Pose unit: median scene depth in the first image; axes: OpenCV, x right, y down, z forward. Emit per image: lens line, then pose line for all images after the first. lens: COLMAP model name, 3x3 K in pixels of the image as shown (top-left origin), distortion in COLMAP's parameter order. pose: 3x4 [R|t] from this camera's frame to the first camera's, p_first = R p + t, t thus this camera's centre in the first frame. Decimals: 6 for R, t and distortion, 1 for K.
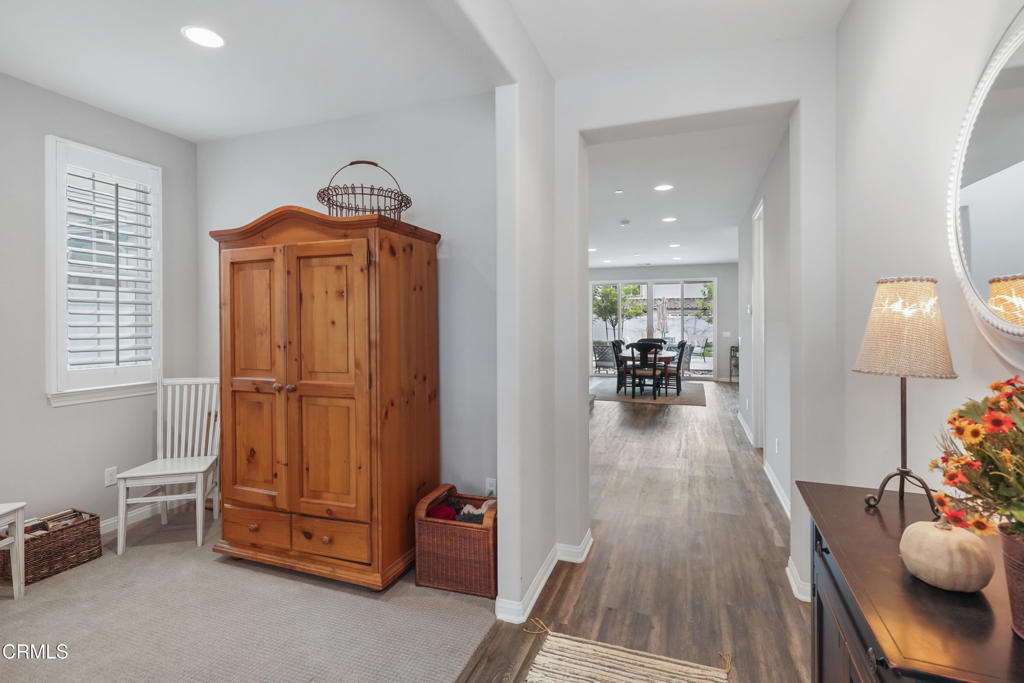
lens RADIAL K [[476.5, 0, 505.9], [0, 476.5, 339.6], [0, 0, 1]] dist [0.005235, 0.000210]
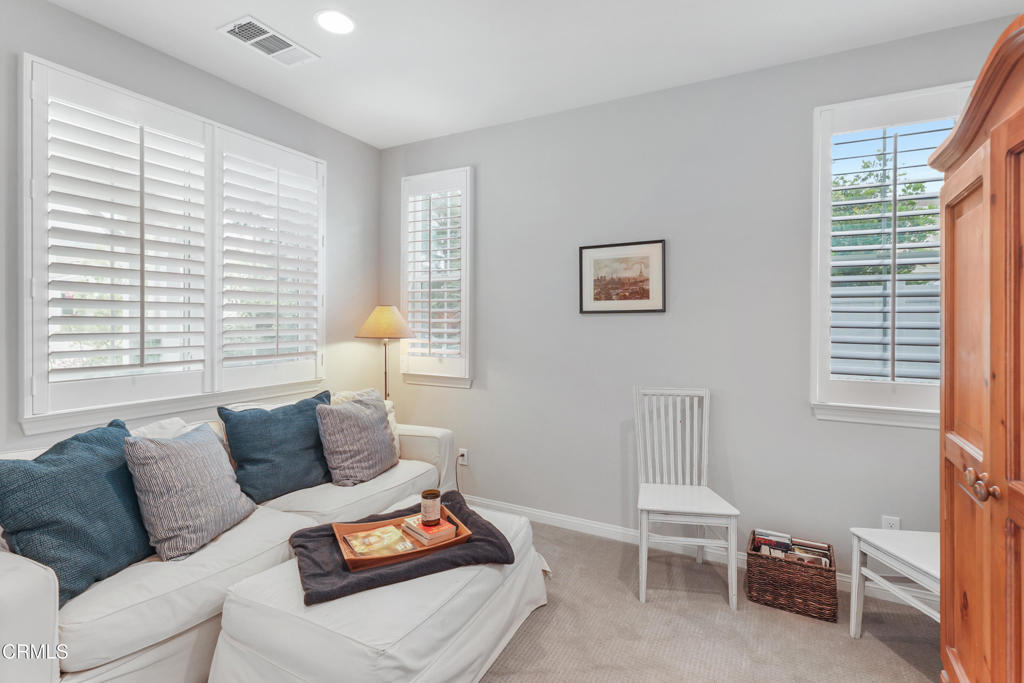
lens RADIAL K [[474.5, 0, 511.7], [0, 474.5, 332.3], [0, 0, 1]] dist [0.006458, 0.000105]
pose [[-0.128169, 0.013653, -0.991658, -0.017677], [-0.039613, 0.999037, 0.018875, -0.012030], [0.990961, 0.041701, -0.127505, 0.564333]]
